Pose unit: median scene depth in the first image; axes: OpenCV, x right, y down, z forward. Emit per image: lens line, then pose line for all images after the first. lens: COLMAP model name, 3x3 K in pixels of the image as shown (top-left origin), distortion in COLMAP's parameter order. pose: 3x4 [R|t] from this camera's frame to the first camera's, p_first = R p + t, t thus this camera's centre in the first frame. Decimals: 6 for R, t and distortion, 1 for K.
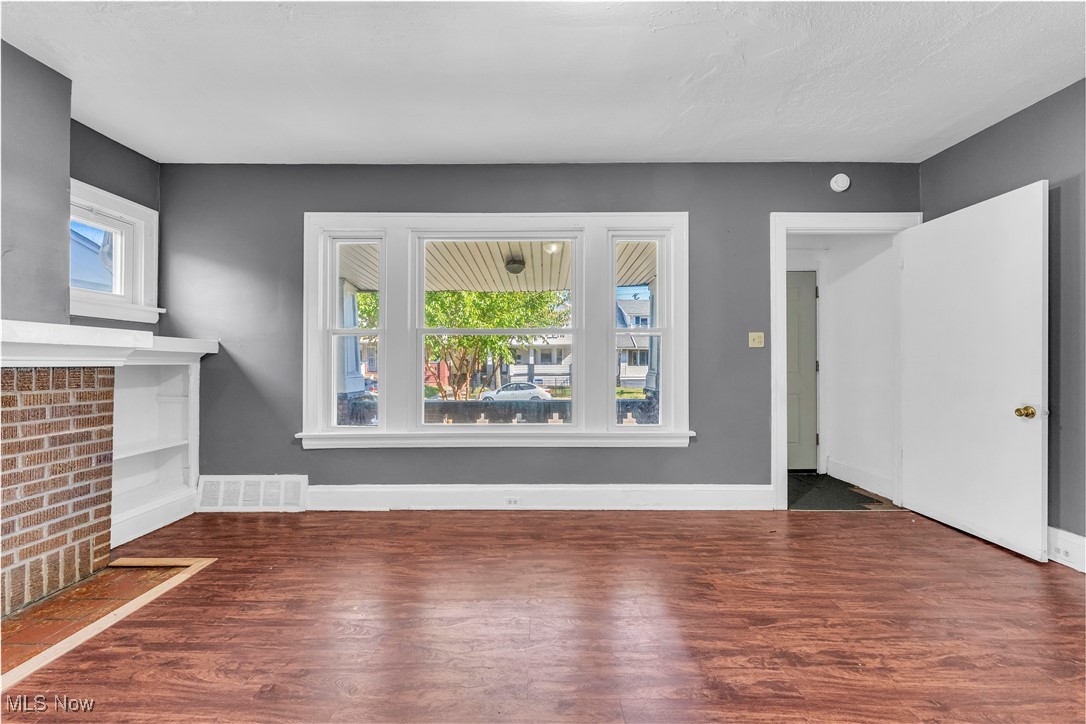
lens RADIAL K [[430.6, 0, 542.3], [0, 430.6, 362.1], [0, 0, 1]] dist [0.001172, -0.001366]
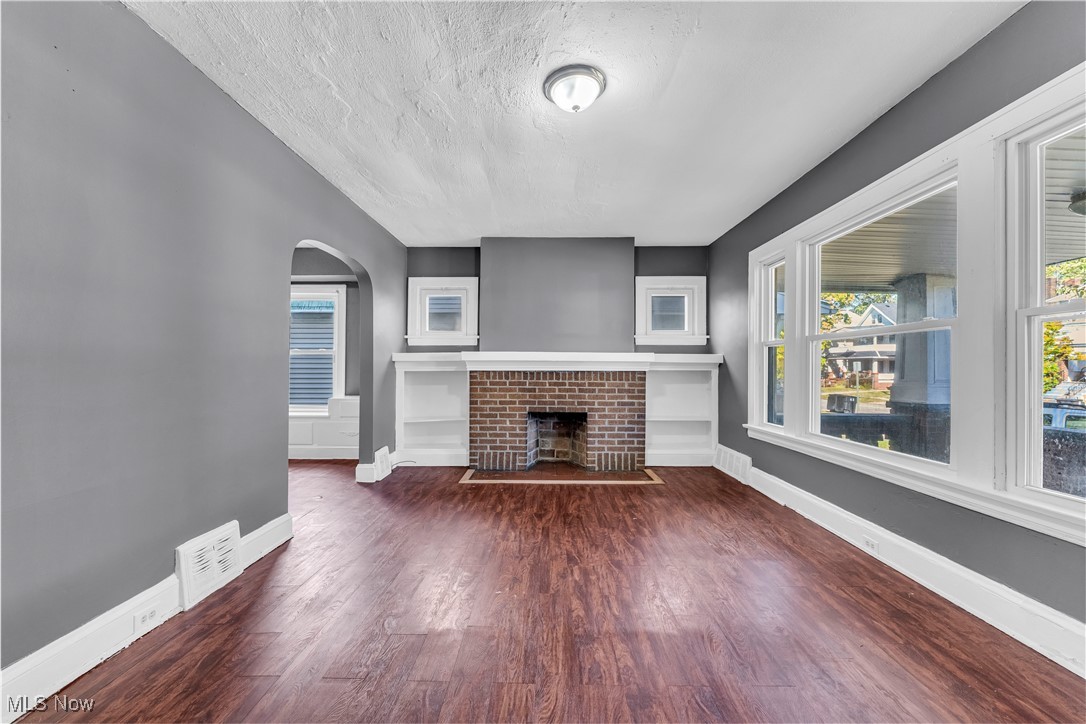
lens RADIAL K [[430.6, 0, 541.4], [0, 430.6, 365.9], [0, 0, 1]] dist [0.001172, -0.001366]
pose [[-0.011132, -0.004661, -0.999927, 1.014754], [-0.000593, 0.999989, -0.004655, -0.003654], [0.999938, 0.000541, -0.011135, 0.549373]]
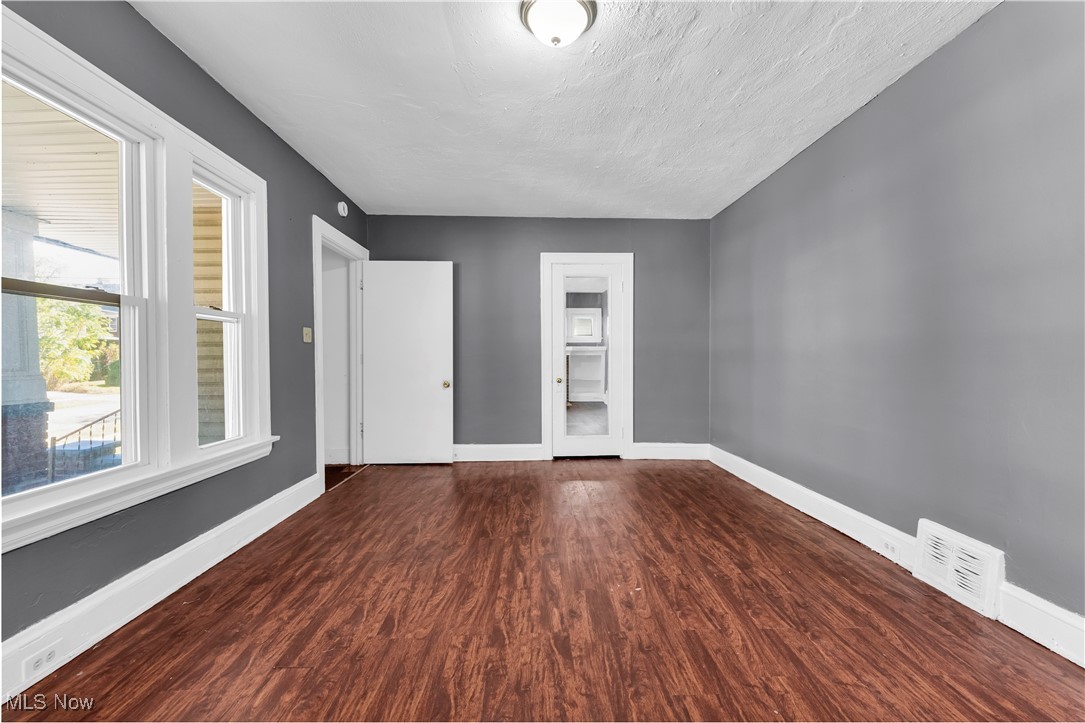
lens RADIAL K [[430.2, 0, 543.7], [0, 430.2, 359.8], [0, 0, 1]] dist [0.001172, -0.001366]
pose [[-0.036052, -0.000487, 0.999350, -0.746263], [0.001220, 0.999999, 0.000532, 0.009650], [-0.999349, 0.001238, -0.036052, 0.668535]]
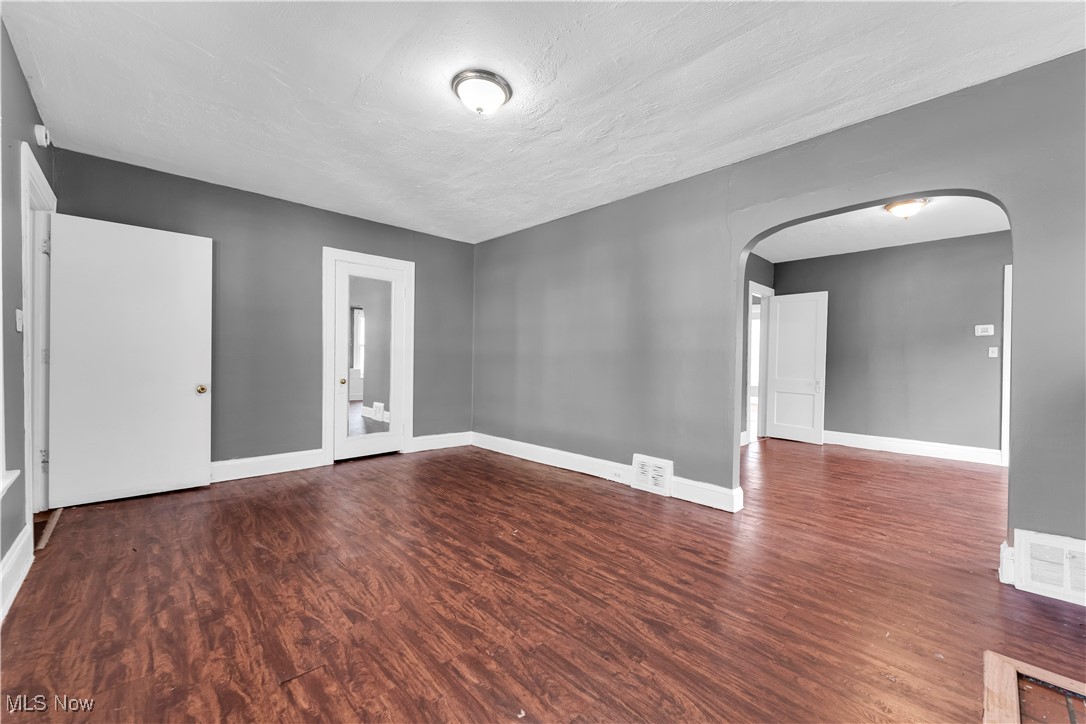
lens RADIAL K [[430.6, 0, 541.8], [0, 430.6, 363.2], [0, 0, 1]] dist [0.001172, -0.001366]
pose [[-0.689357, -0.011037, 0.724337, -0.786771], [-0.010769, 0.999930, 0.004988, 0.004893], [-0.724342, -0.004361, -0.689428, 1.208276]]
